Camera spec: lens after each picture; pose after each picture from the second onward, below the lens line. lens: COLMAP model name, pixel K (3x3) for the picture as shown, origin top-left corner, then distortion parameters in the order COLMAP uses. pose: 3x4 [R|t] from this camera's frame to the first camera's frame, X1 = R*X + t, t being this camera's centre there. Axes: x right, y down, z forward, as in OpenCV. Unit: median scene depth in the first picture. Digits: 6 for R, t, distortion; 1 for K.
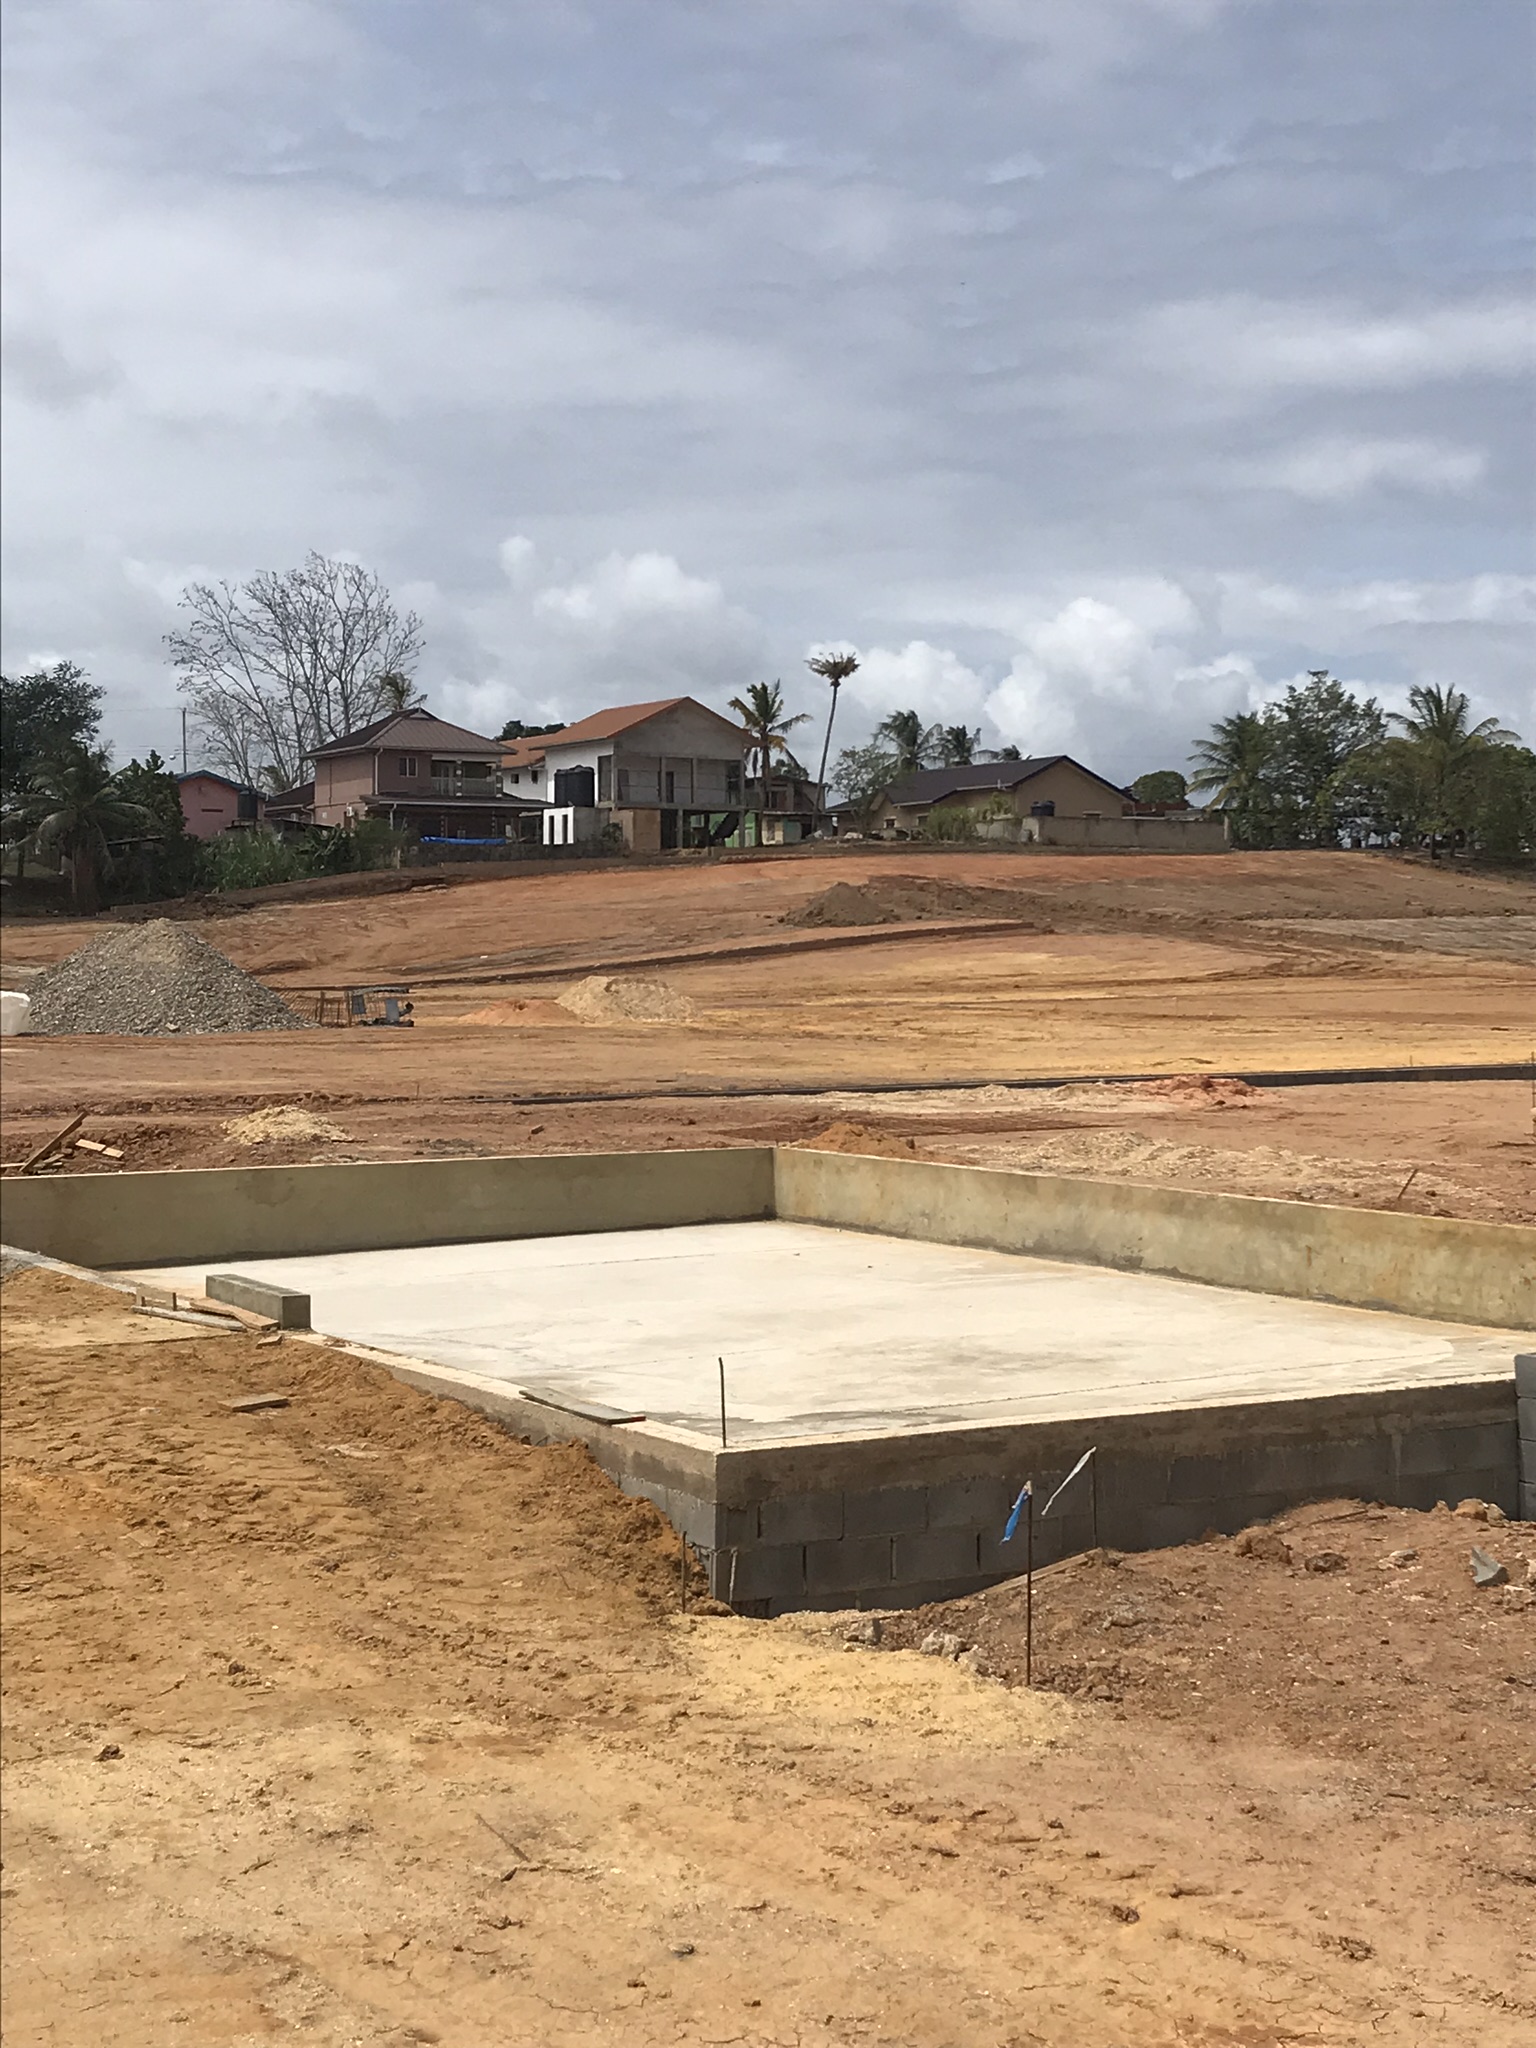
lens RADIAL K [[3094.4, 0, 765.2], [0, 3094.4, 1023.3], [0, 0, 1]] dist [0.057956, 0.000000]
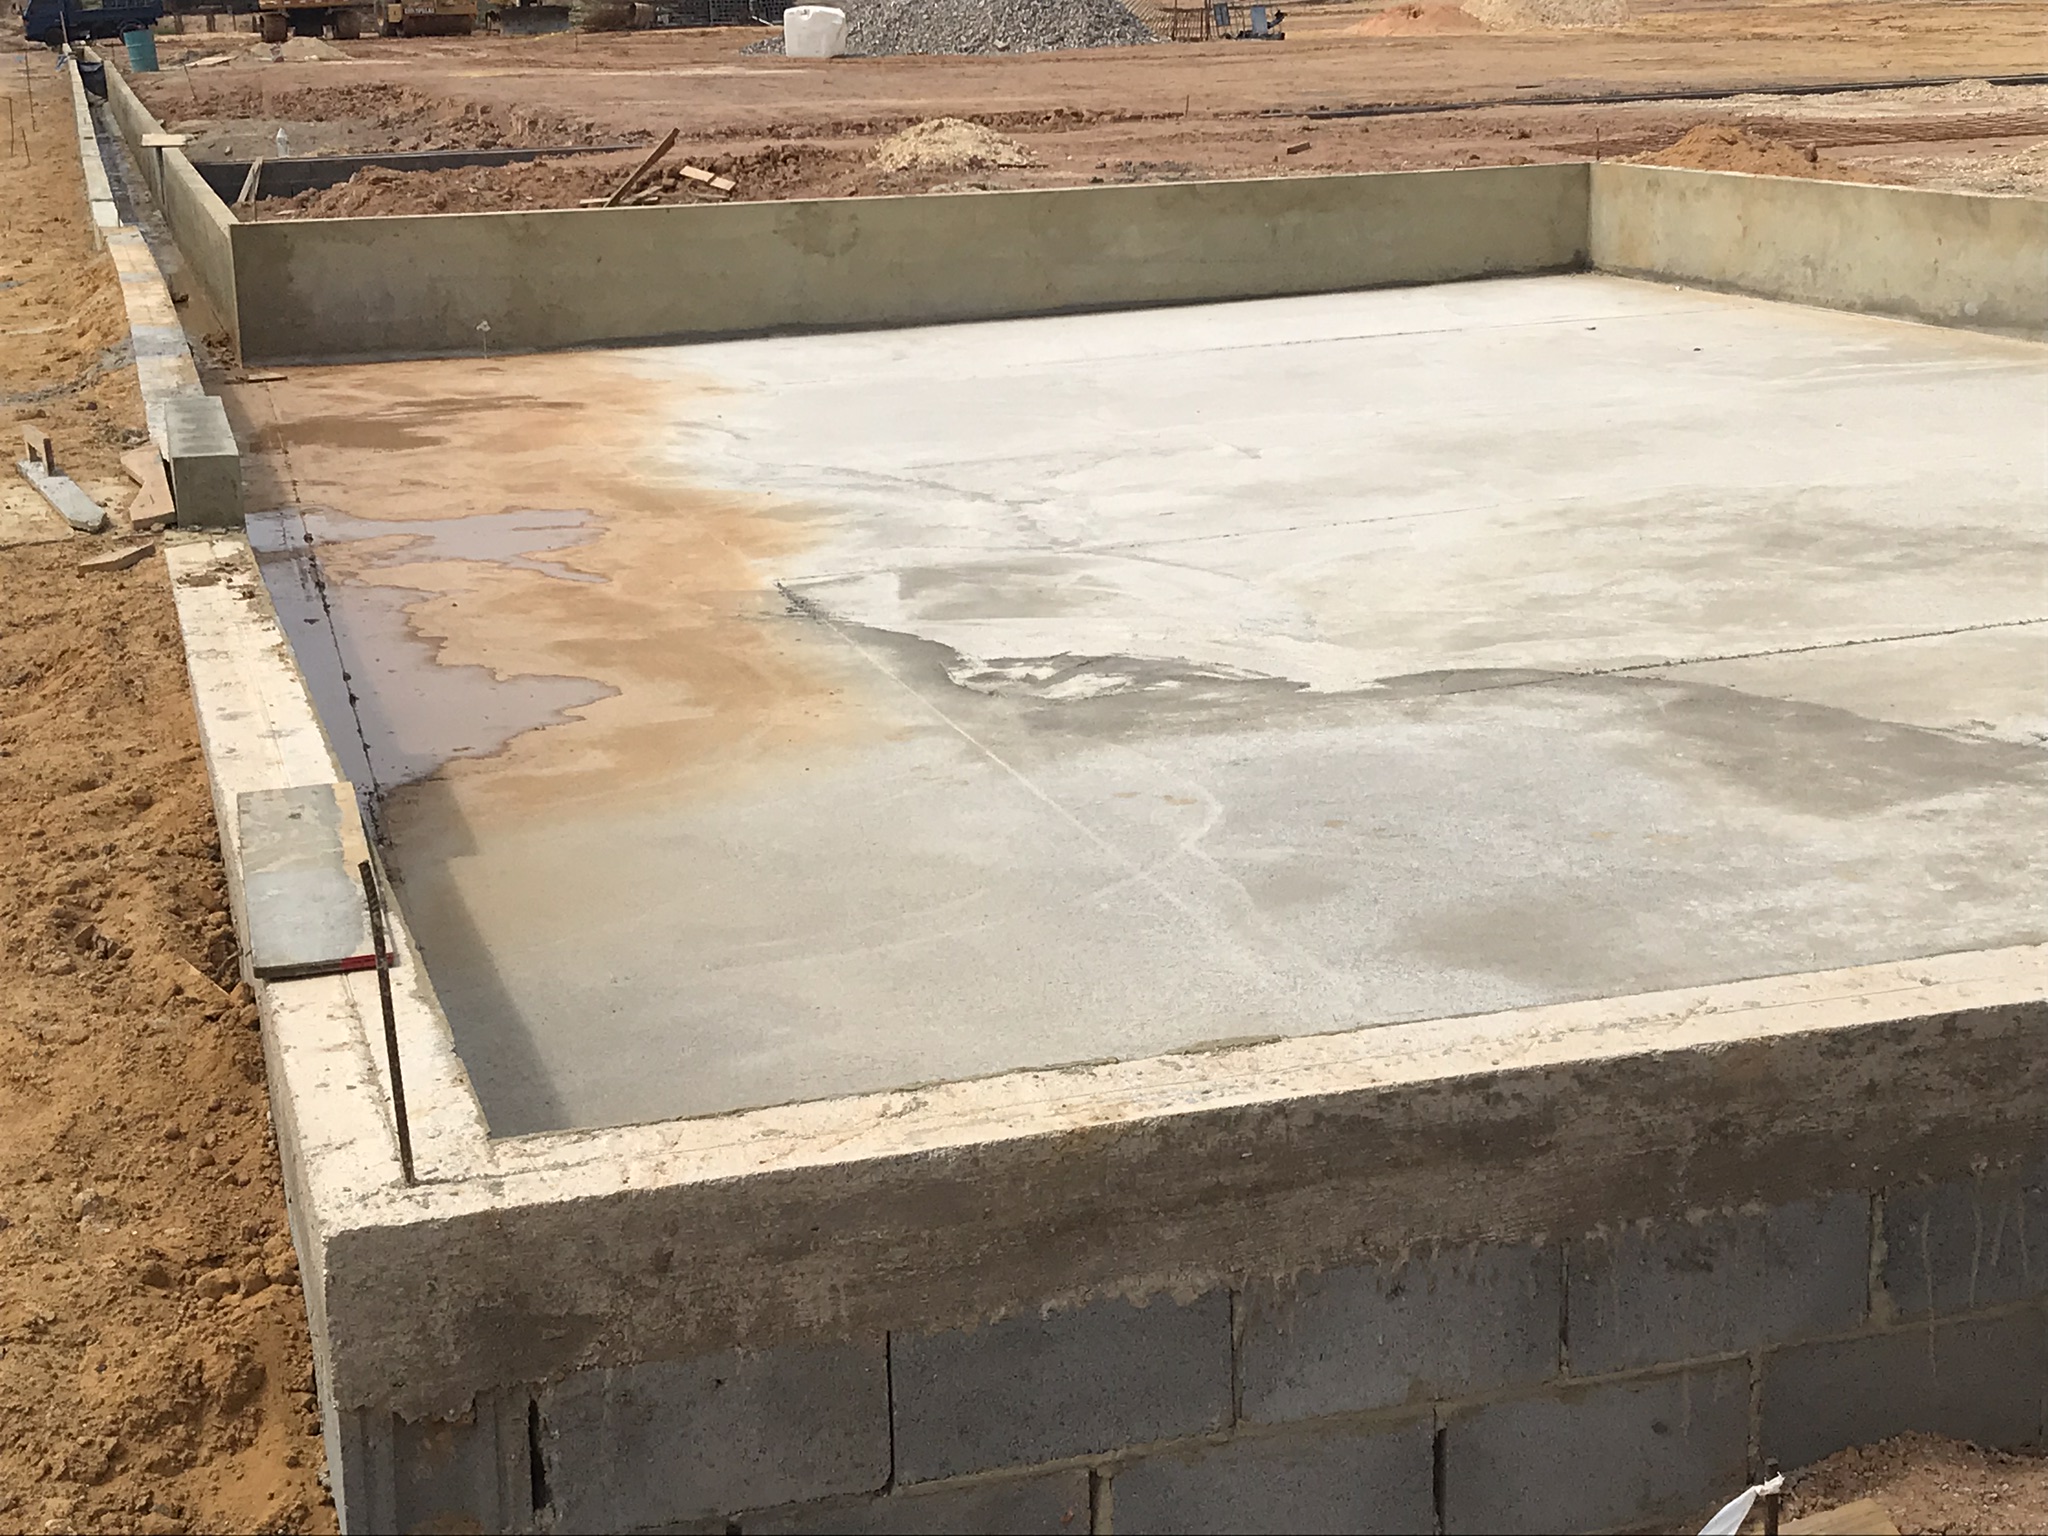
lens RADIAL K [[3094.4, 0, 1032.7], [0, 3094.4, 775.1], [0, 0, 1]] dist [0.057956, 0.000000]
pose [[0.974407, 0.031858, -0.222520, 0.039067], [0.018836, 0.974853, 0.222051, 0.017801], [0.223998, -0.220560, 0.949304, 0.306691]]
